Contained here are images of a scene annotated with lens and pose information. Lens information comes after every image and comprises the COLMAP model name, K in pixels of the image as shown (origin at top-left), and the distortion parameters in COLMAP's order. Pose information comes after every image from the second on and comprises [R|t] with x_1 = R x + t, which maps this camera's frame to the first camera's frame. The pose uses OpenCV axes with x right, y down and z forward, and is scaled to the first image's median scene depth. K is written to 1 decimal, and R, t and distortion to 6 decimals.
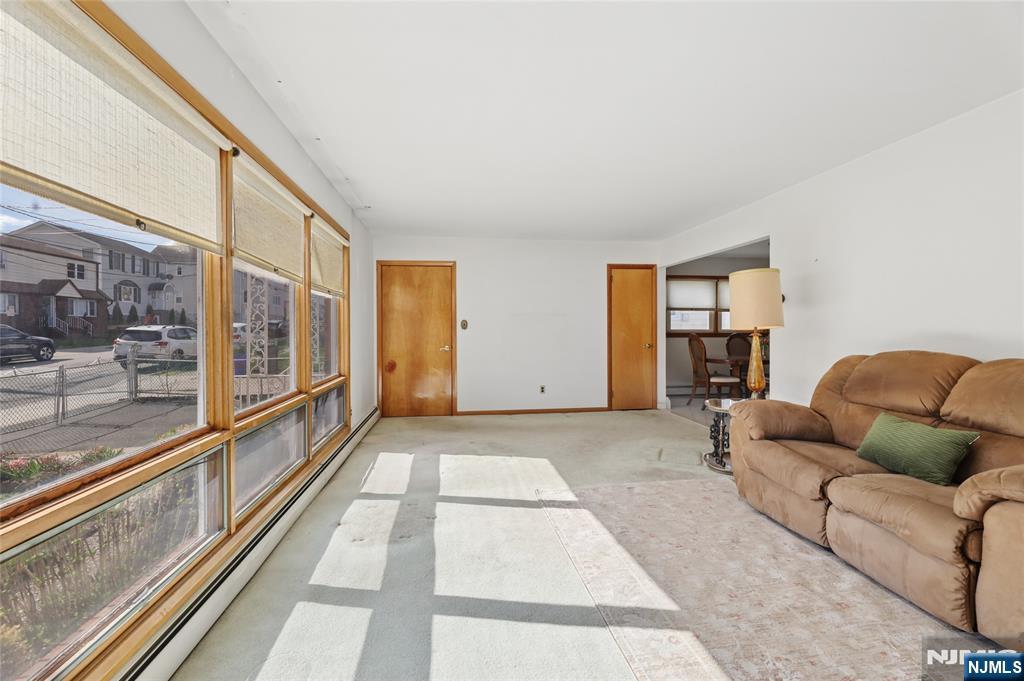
lens RADIAL K [[418.0, 0, 512.0], [0, 418.0, 340.5], [0, 0, 1]] dist [-0.000811, -0.000017]
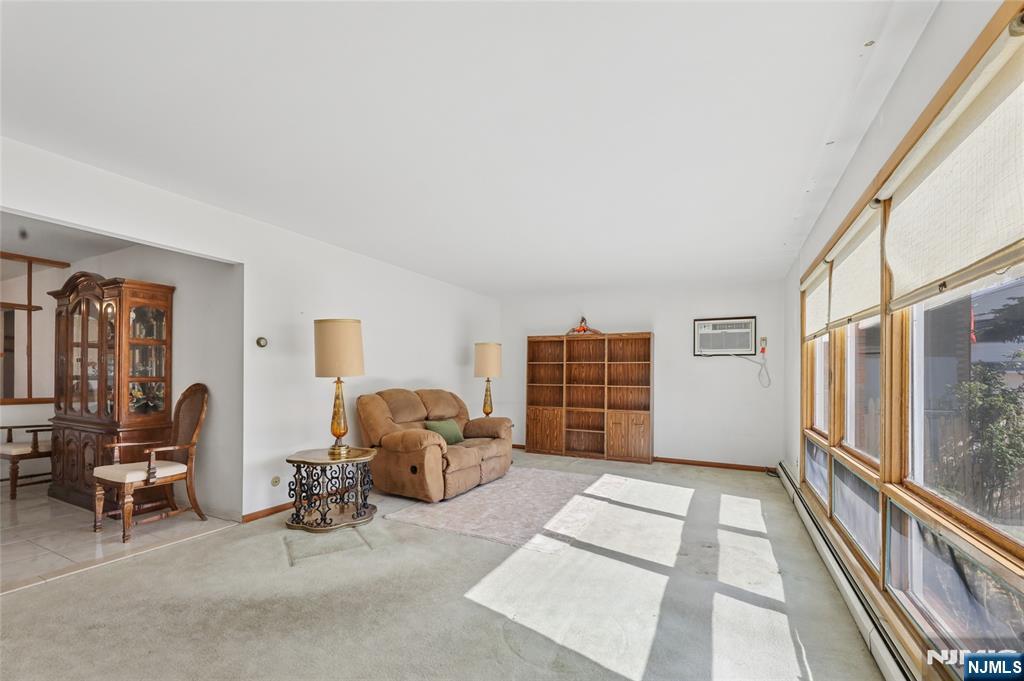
lens RADIAL K [[431.0, 0, 512.6], [0, 431.0, 376.3], [0, 0, 1]] dist [-0.001431, -0.000291]
pose [[-0.817130, -0.004615, 0.576435, -0.410227], [0.008411, 0.999766, 0.019926, -0.042657], [-0.576392, 0.021131, -0.816900, 1.862280]]
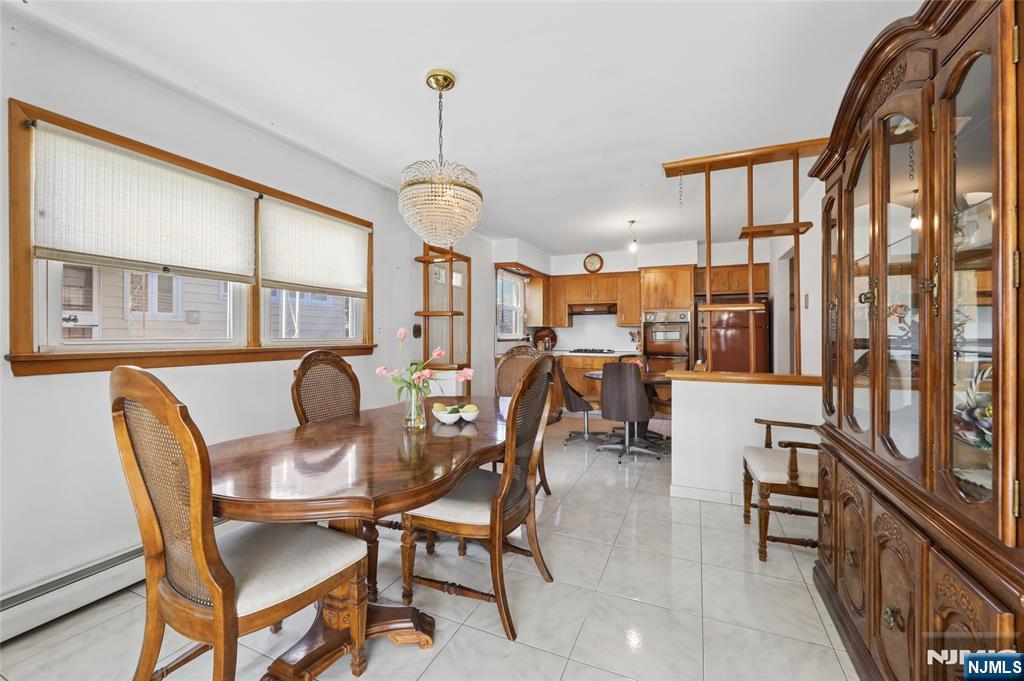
lens RADIAL K [[418.0, 0, 512.0], [0, 418.0, 340.5], [0, 0, 1]] dist [-0.000811, -0.000017]
pose [[0.531928, -0.014889, 0.846659, 0.794830], [0.035840, 0.999345, -0.004942, -0.040855], [-0.846031, 0.032973, 0.532113, 1.641921]]
